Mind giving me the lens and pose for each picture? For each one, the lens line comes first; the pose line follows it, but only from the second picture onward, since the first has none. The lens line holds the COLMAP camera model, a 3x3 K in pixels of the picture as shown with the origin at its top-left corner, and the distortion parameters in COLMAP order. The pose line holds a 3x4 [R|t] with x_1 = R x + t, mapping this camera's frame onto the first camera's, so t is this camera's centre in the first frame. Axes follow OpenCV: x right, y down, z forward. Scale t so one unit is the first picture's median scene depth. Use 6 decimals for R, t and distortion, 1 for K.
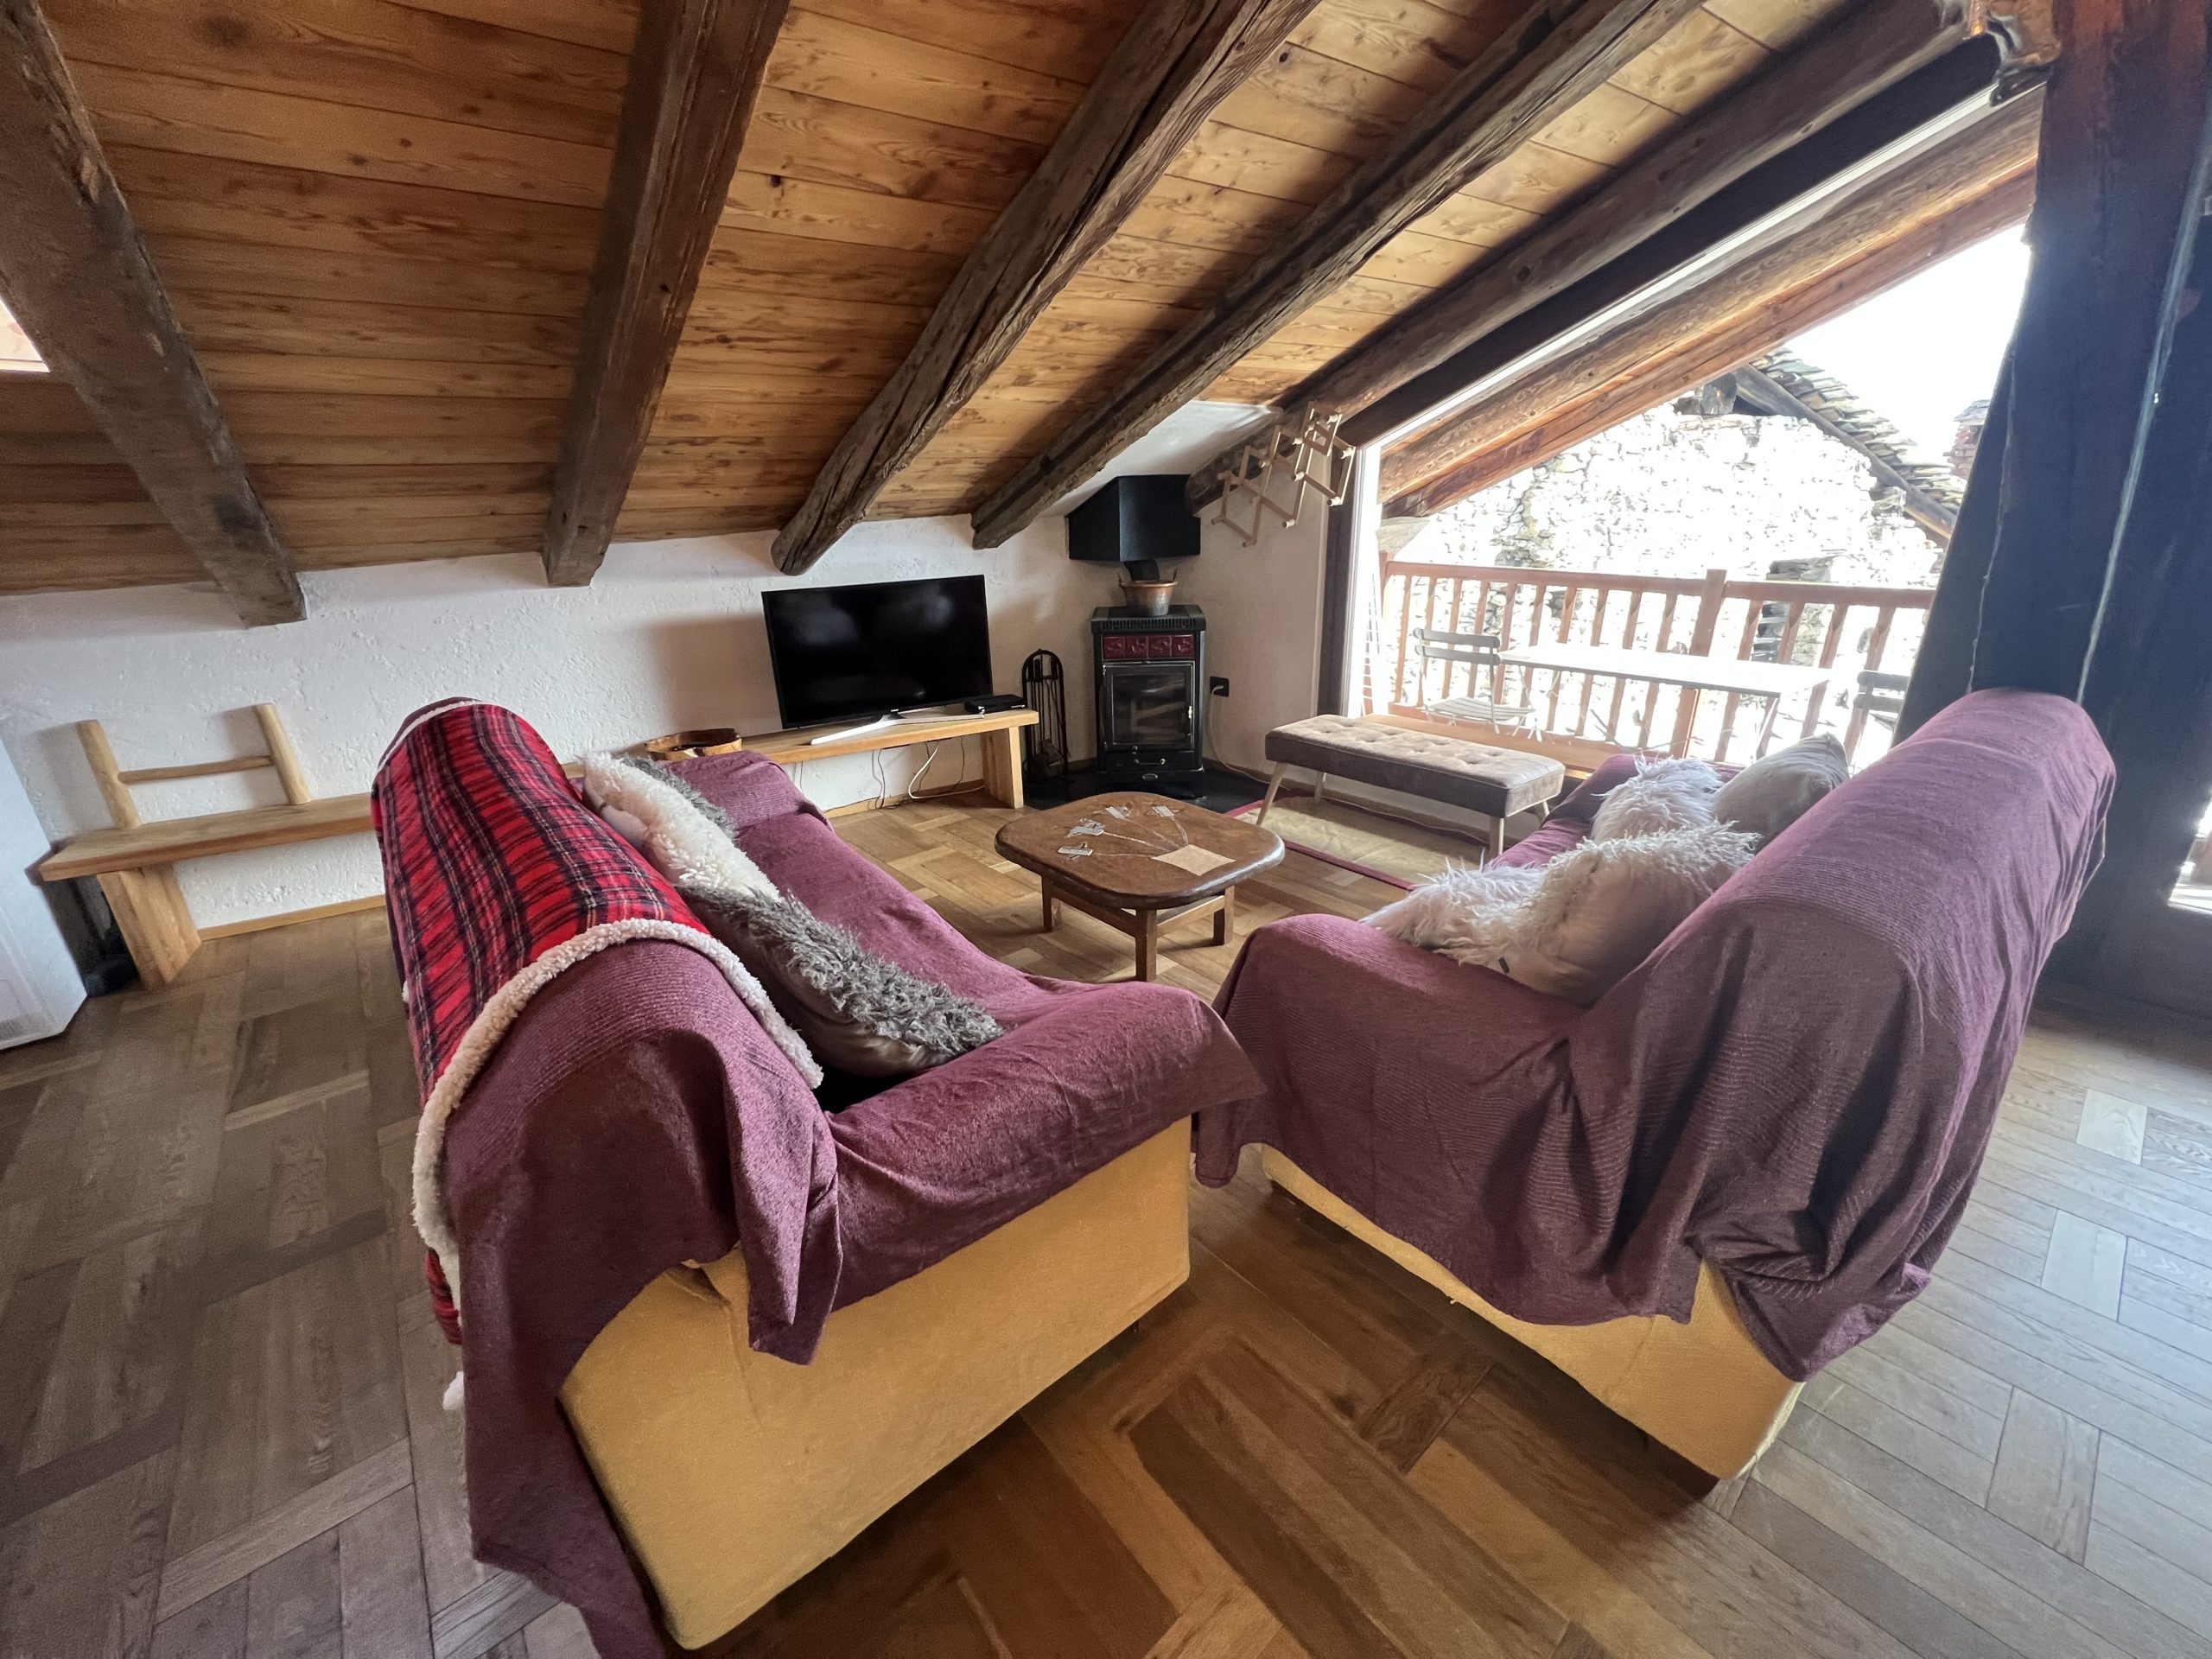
lens RADIAL K [[884.9, 0, 1100.1], [0, 884.9, 825.4], [0, 0, 1]] dist [-0.001048, 0.000593]
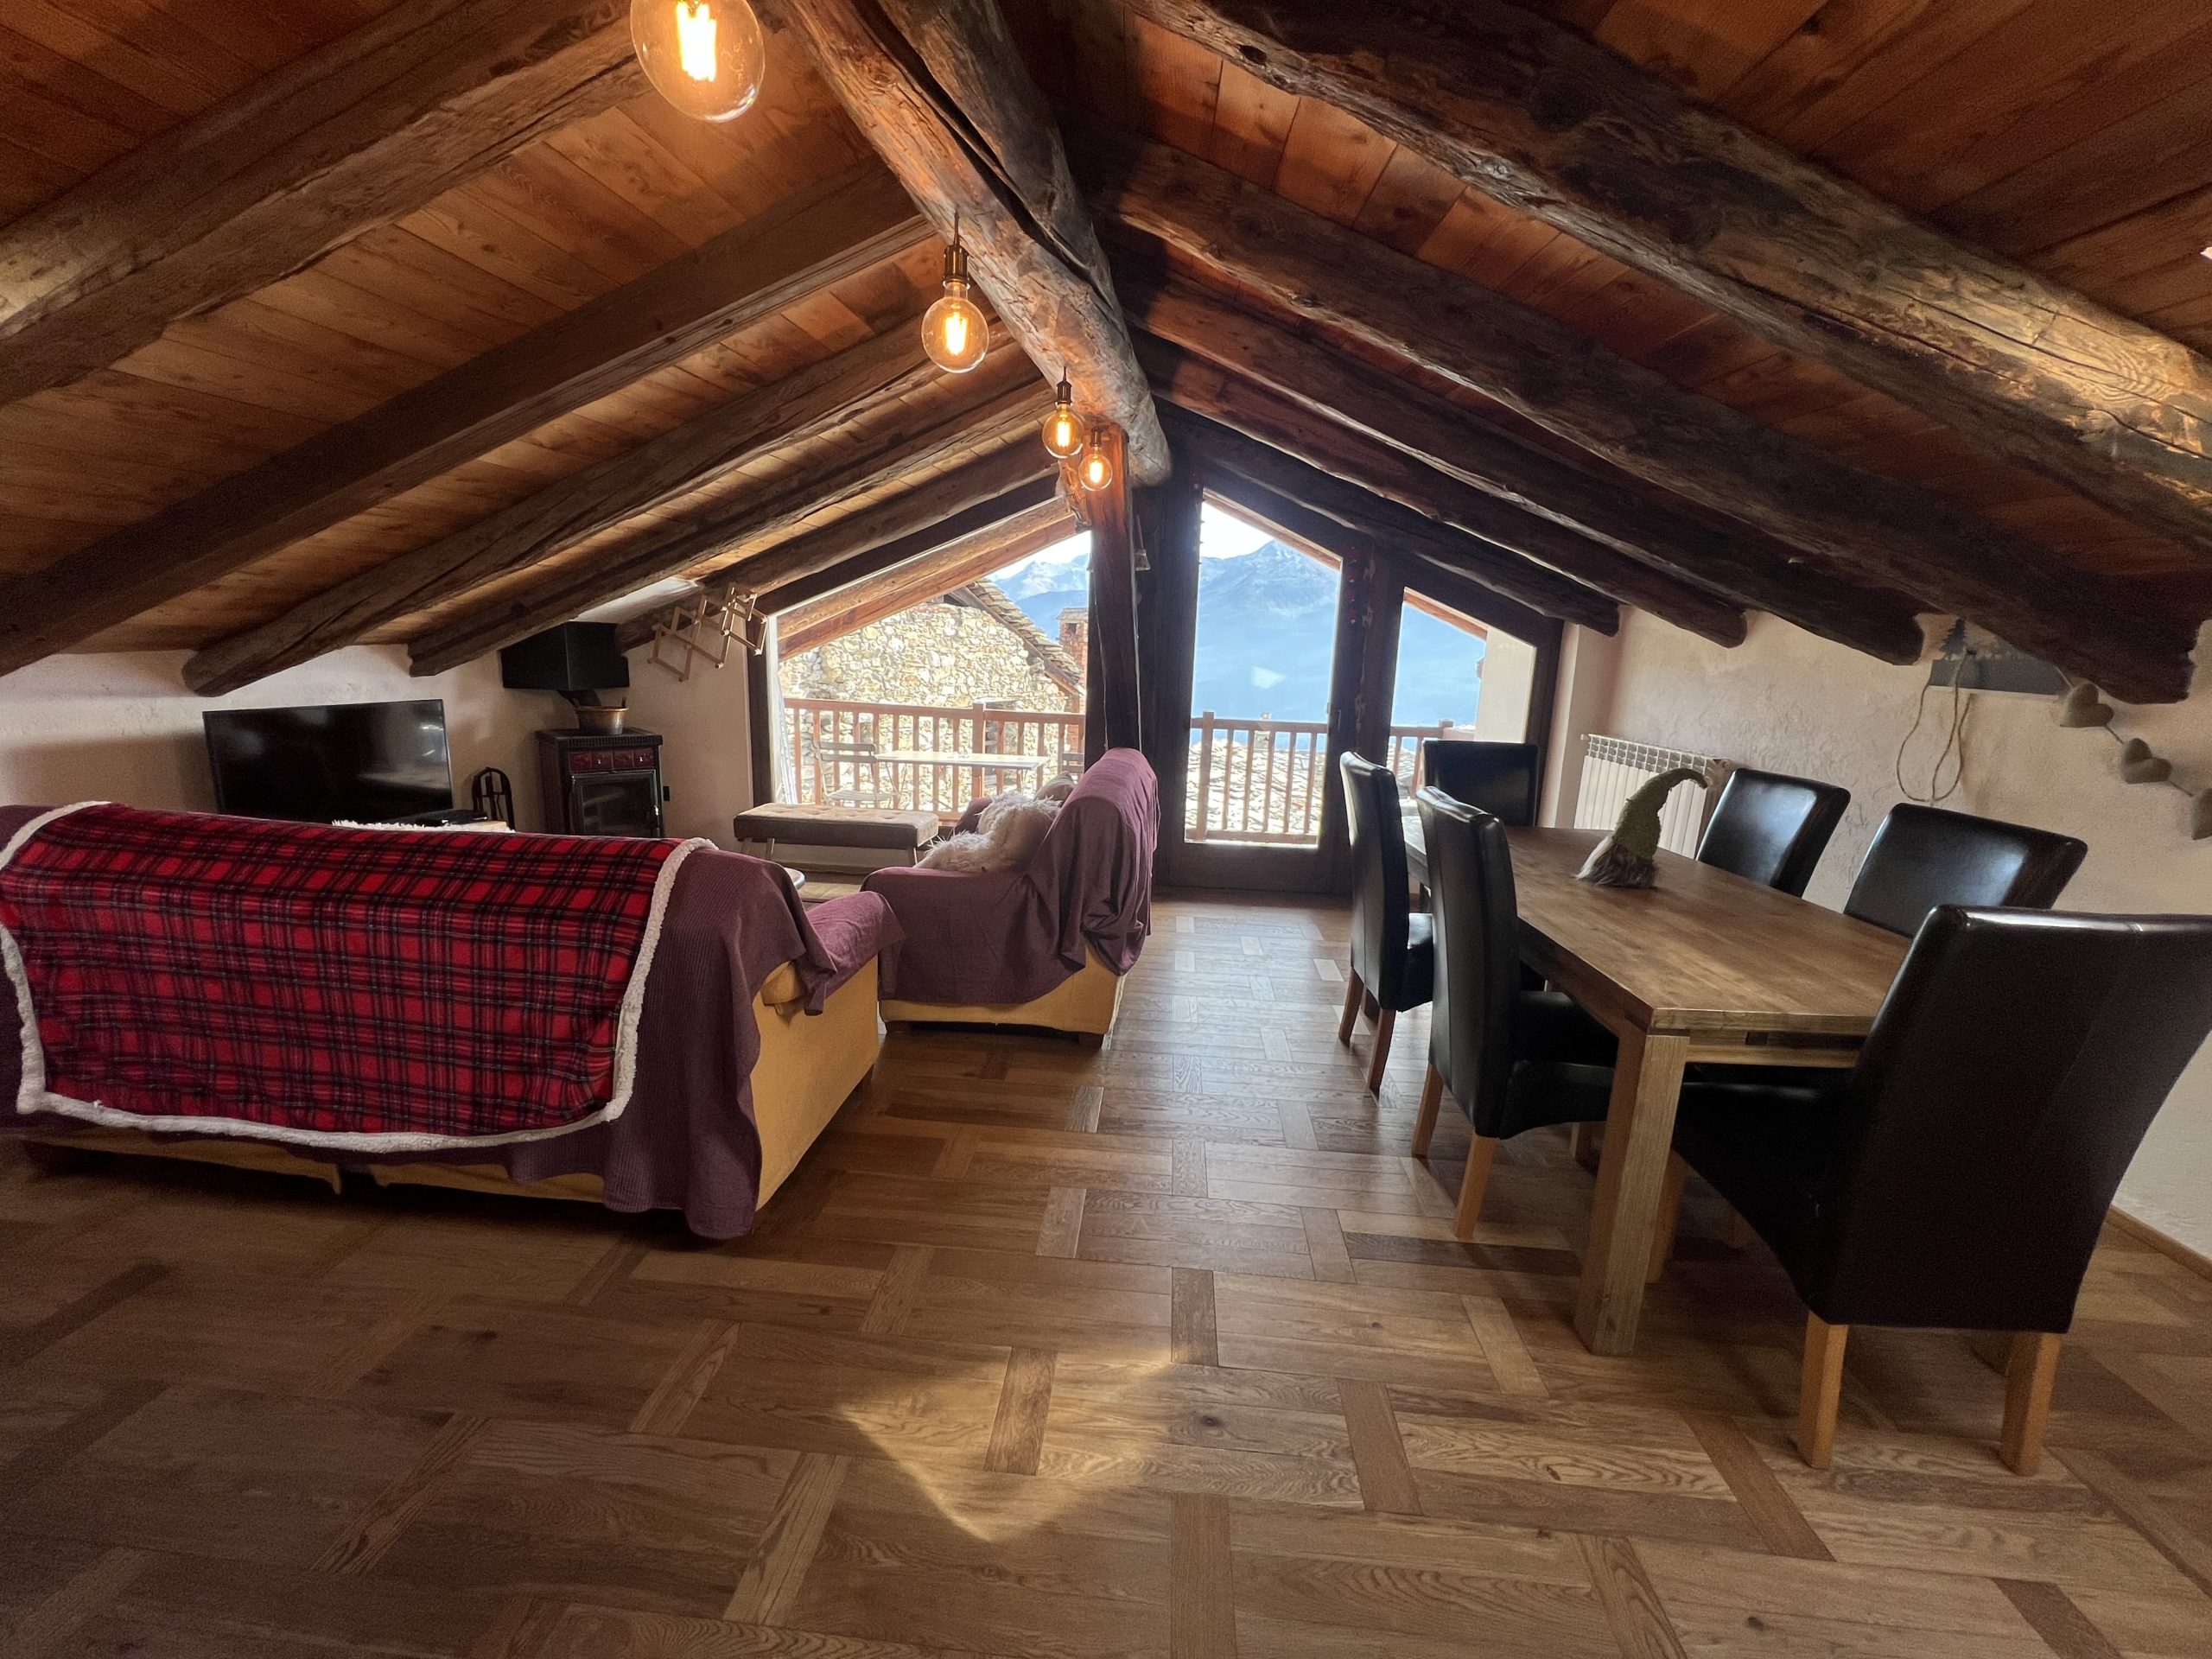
lens RADIAL K [[884.9, 0, 1099.7], [0, 884.9, 825.1], [0, 0, 1]] dist [-0.001048, 0.000593]
pose [[0.708737, -0.084931, 0.700342, -0.356310], [0.191754, 0.978544, -0.075385, 0.113135], [-0.678912, 0.187721, 0.709816, -0.314434]]
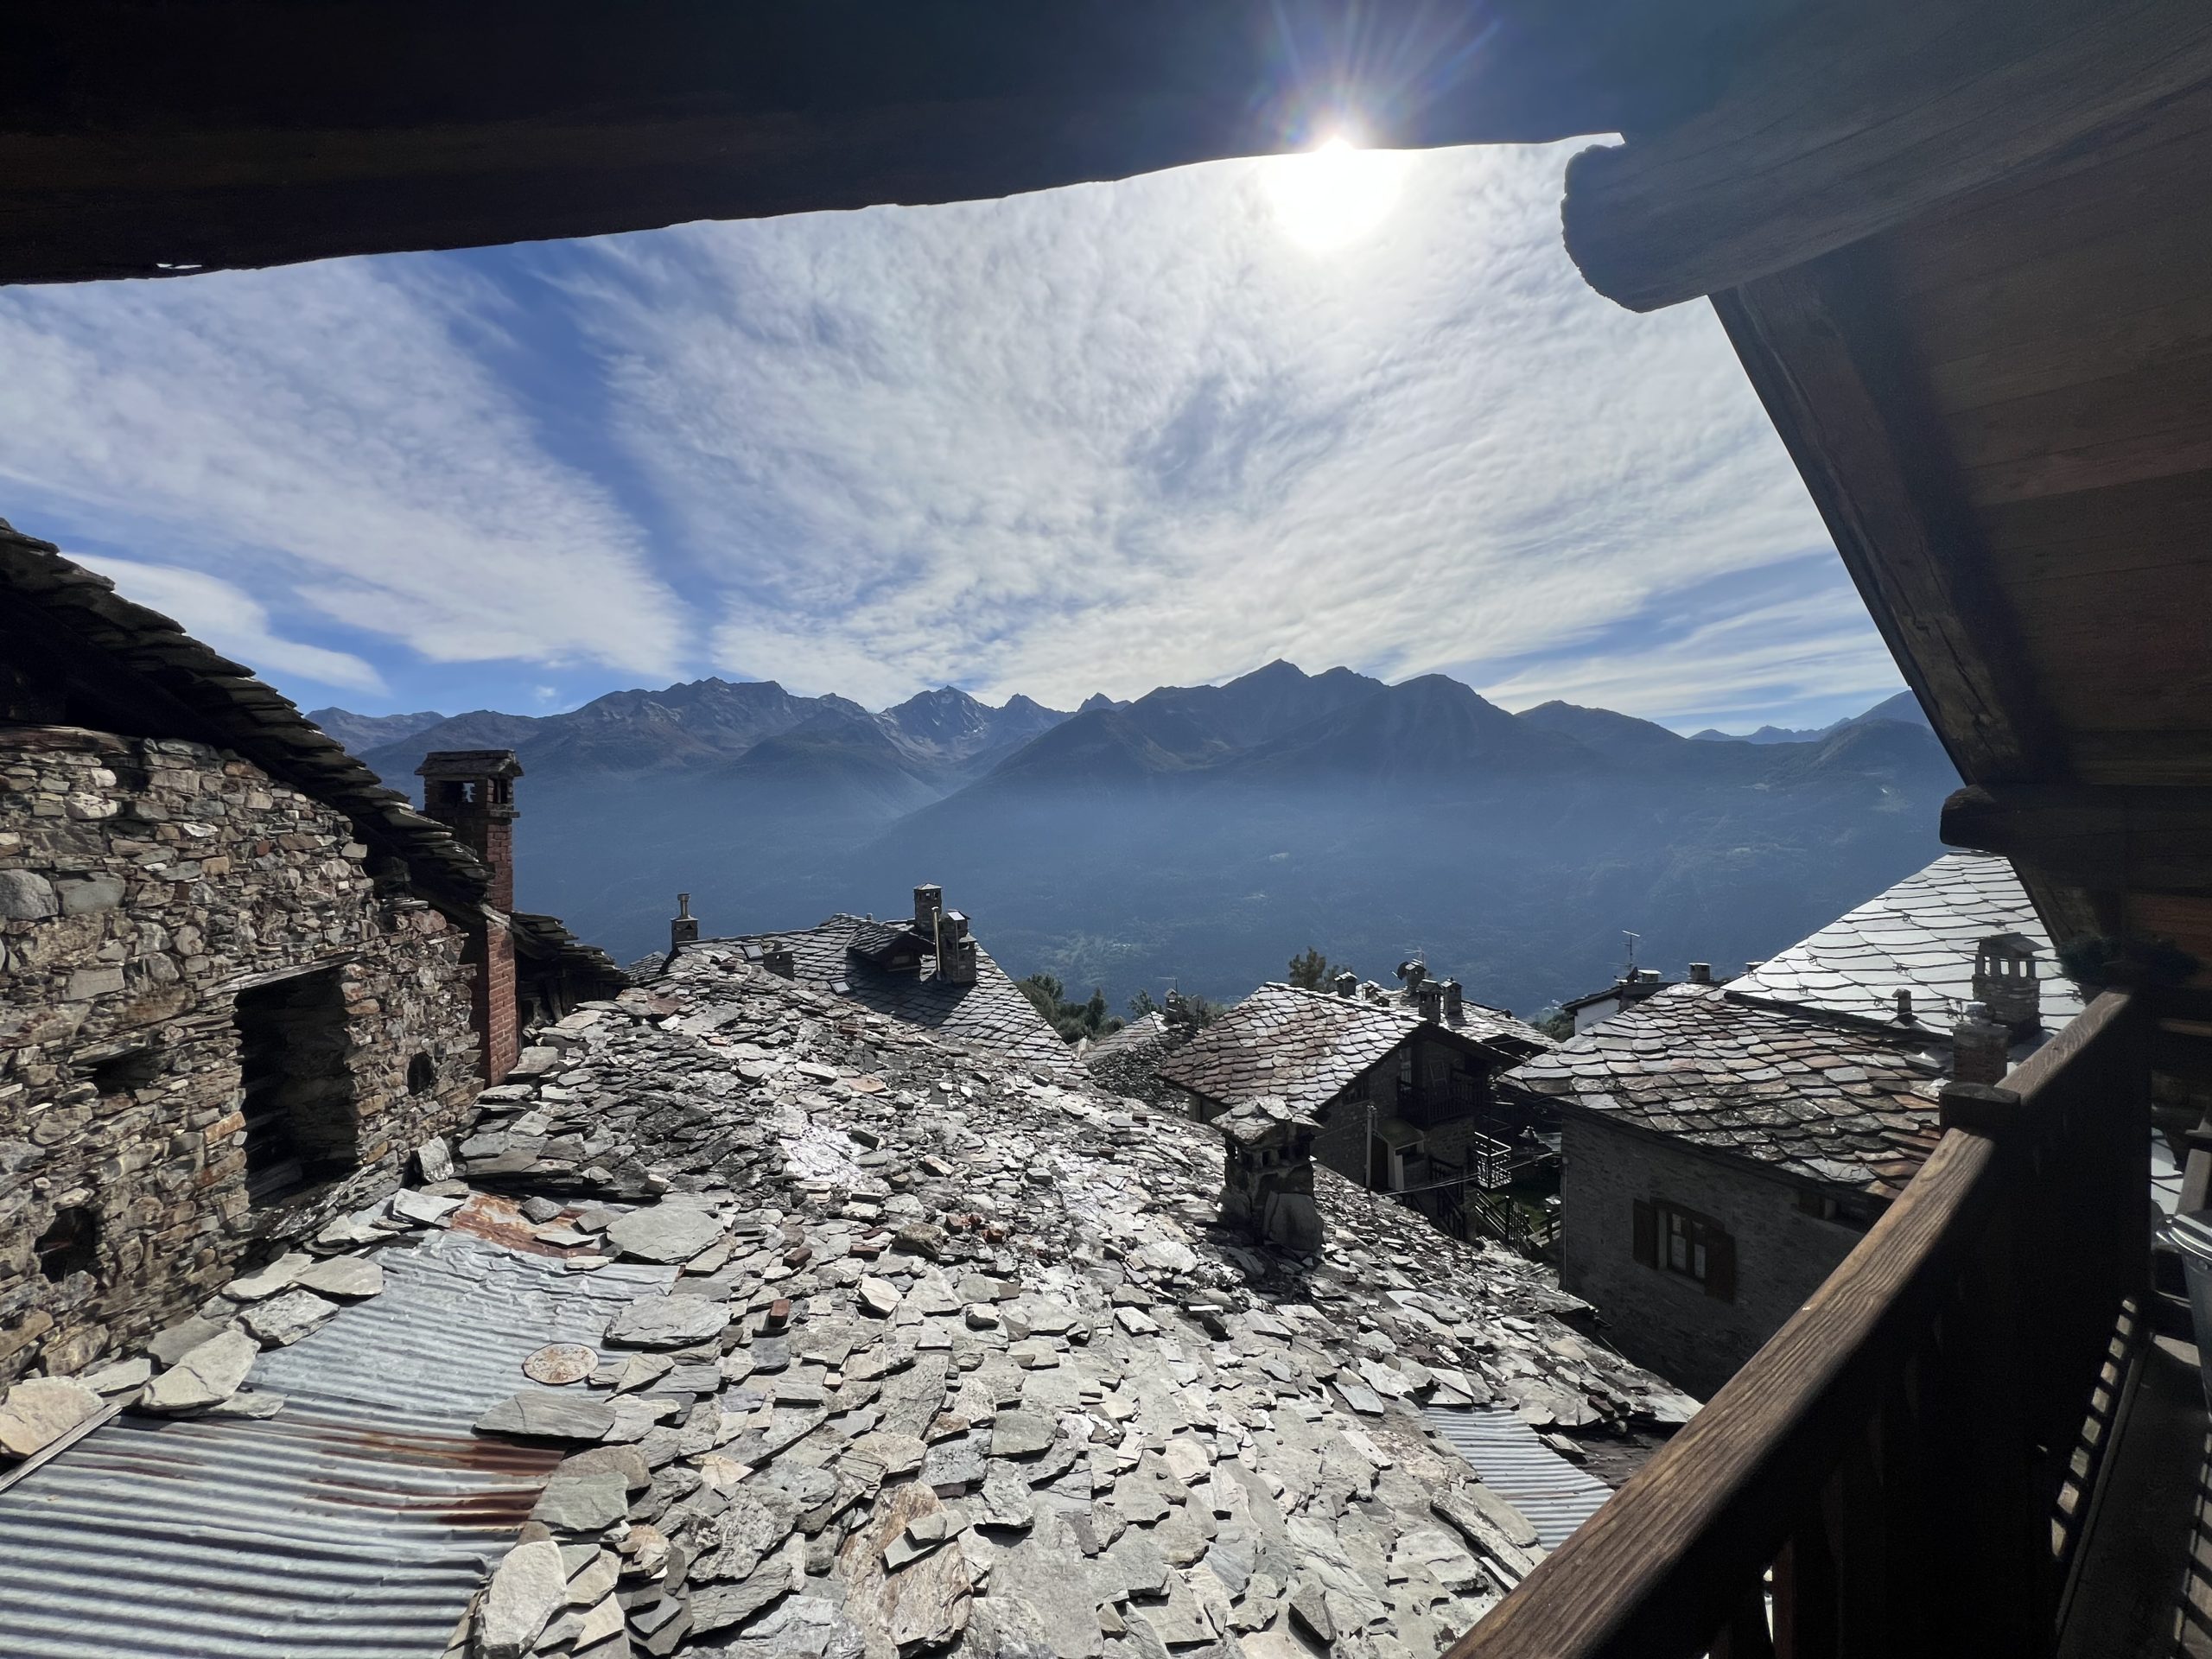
lens RADIAL K [[884.9, 0, 1105.2], [0, 884.9, 826.2], [0, 0, 1]] dist [-0.001048, 0.000593]
pose [[0.093748, 0.012368, 0.995519, 0.713837], [0.358141, 0.932567, -0.045312, -0.467460], [-0.928949, 0.360784, 0.082997, 1.120735]]
